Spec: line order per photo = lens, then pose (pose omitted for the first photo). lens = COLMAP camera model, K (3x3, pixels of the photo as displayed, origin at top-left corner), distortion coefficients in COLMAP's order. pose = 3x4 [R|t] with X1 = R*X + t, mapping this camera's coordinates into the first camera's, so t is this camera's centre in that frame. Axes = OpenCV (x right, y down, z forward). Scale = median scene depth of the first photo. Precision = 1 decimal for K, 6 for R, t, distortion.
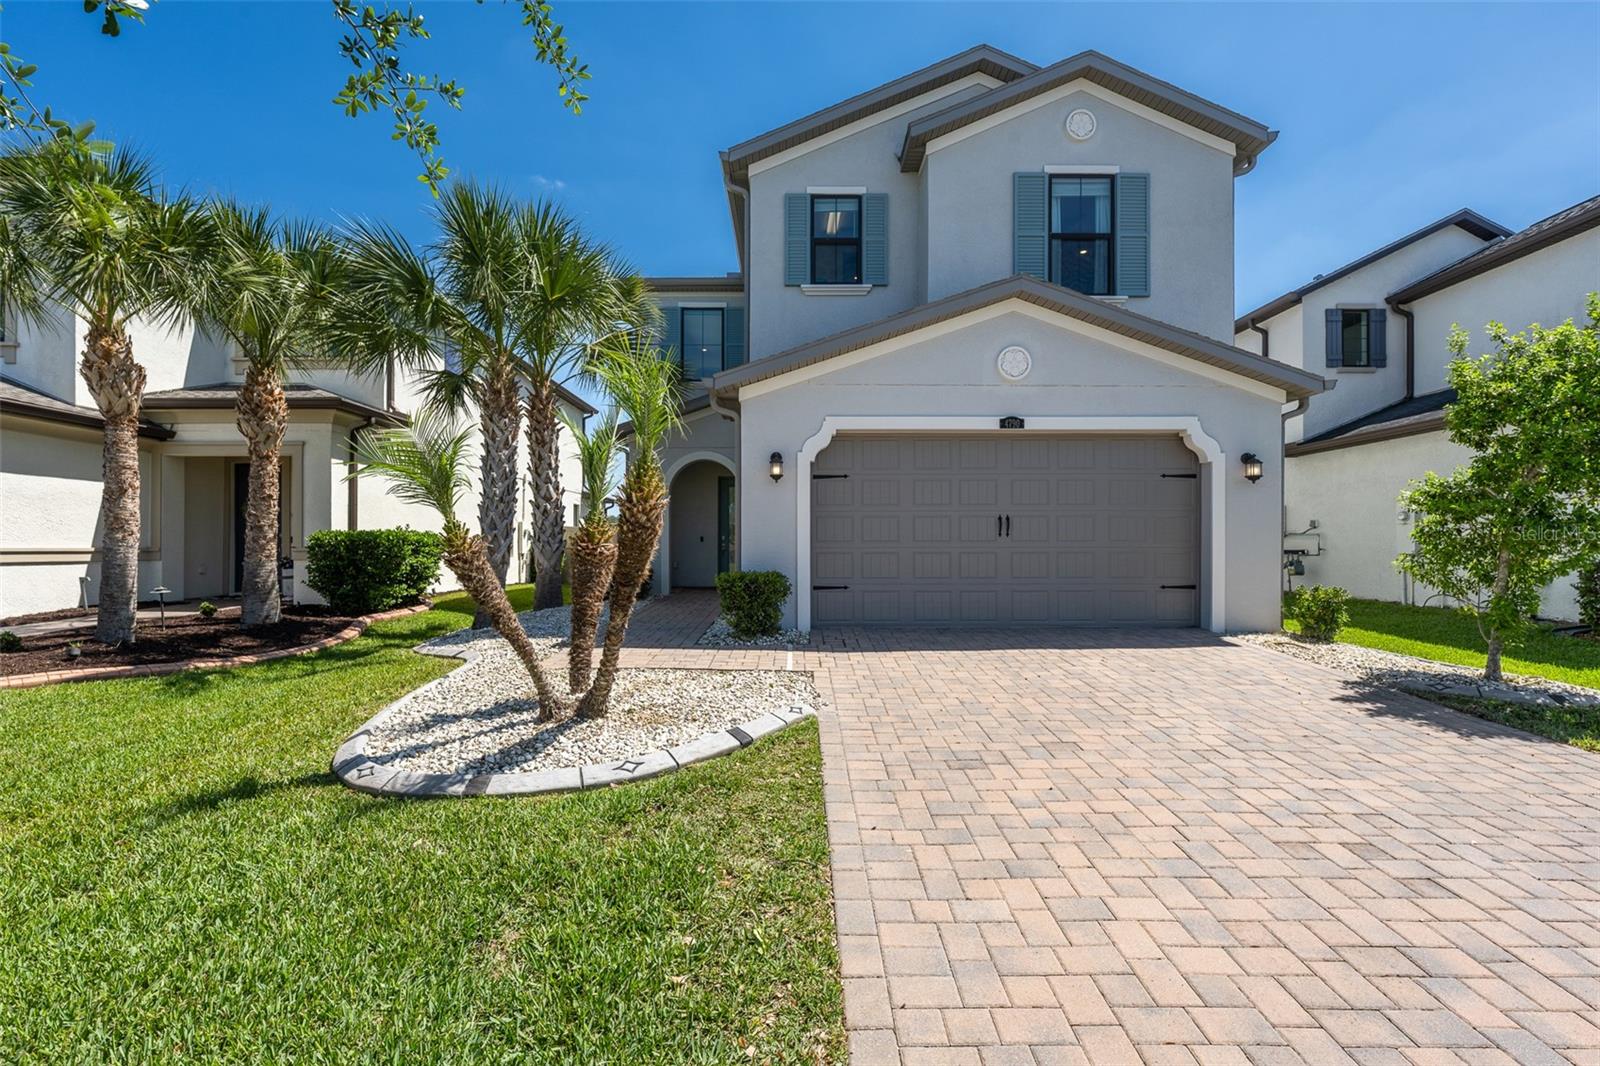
lens RADIAL K [[705.1, 0, 796.3], [0, 705.1, 536.1], [0, 0, 1]] dist [0.000757, 0.000017]
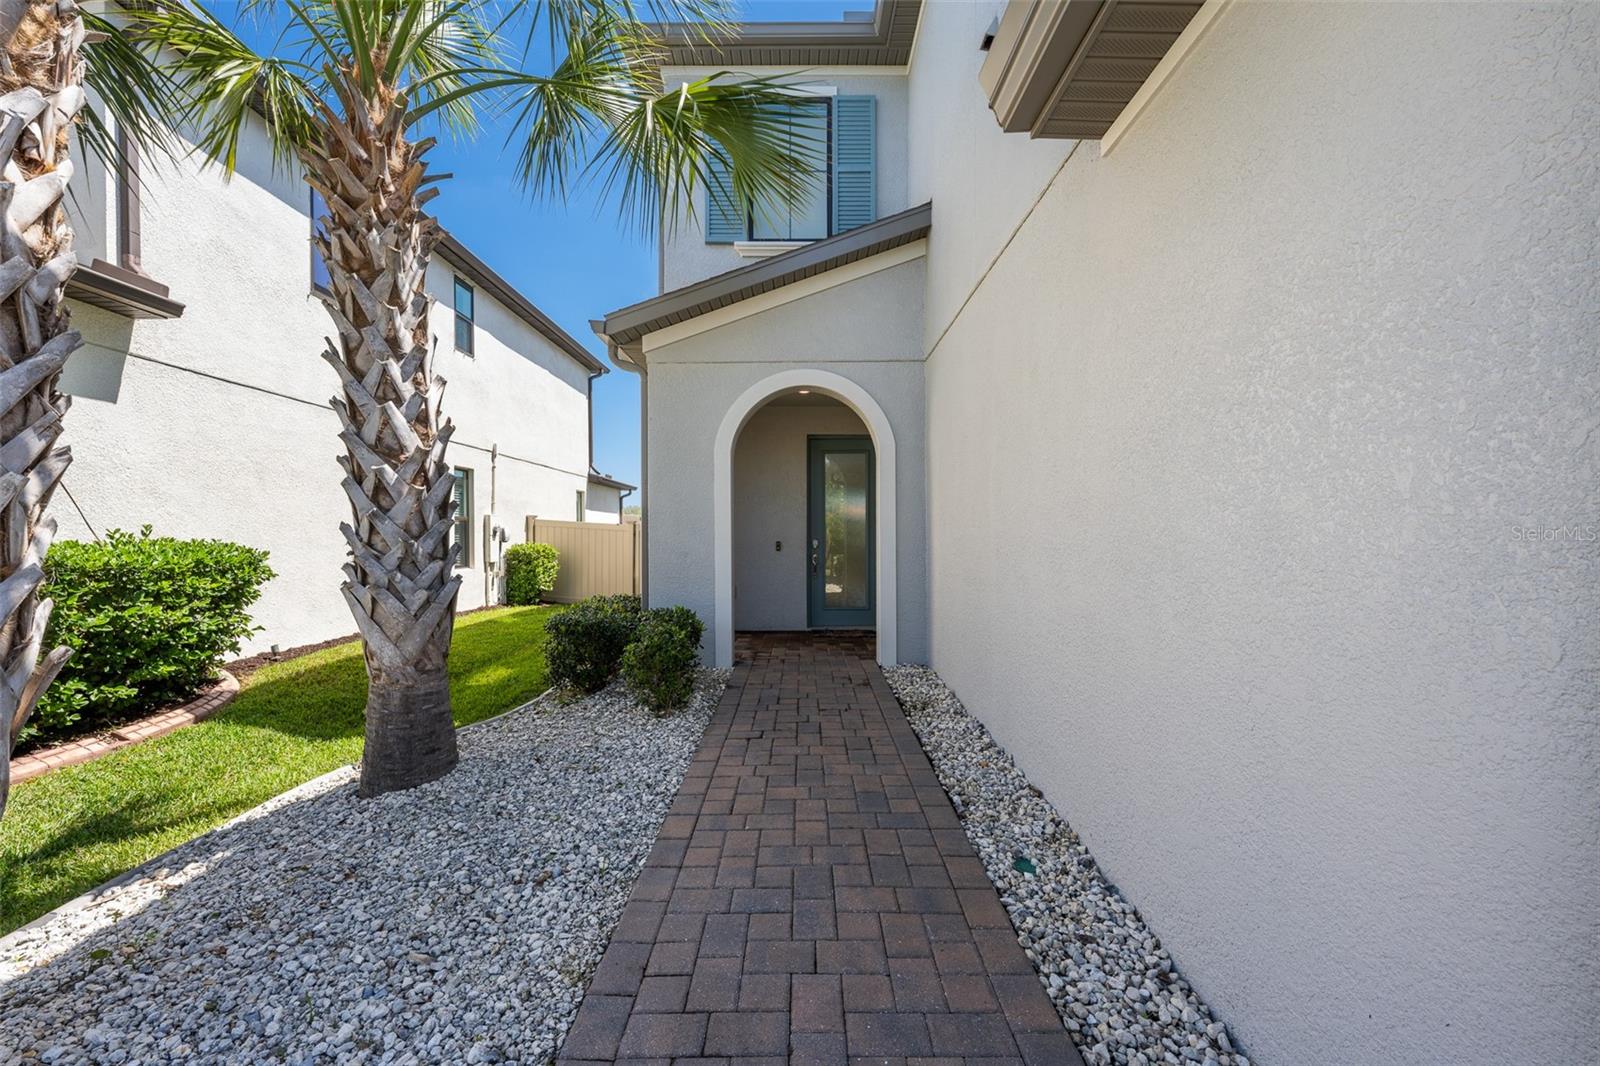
lens RADIAL K [[643.3, 0, 800.0], [0, 643.3, 532.0], [0, 0, 1]] dist [-0.004143, -0.000316]
pose [[0.999976, -0.002836, -0.006373, -0.164572], [0.002911, 0.999925, 0.011855, -0.019038], [0.006339, -0.011873, 0.999909, 0.707092]]
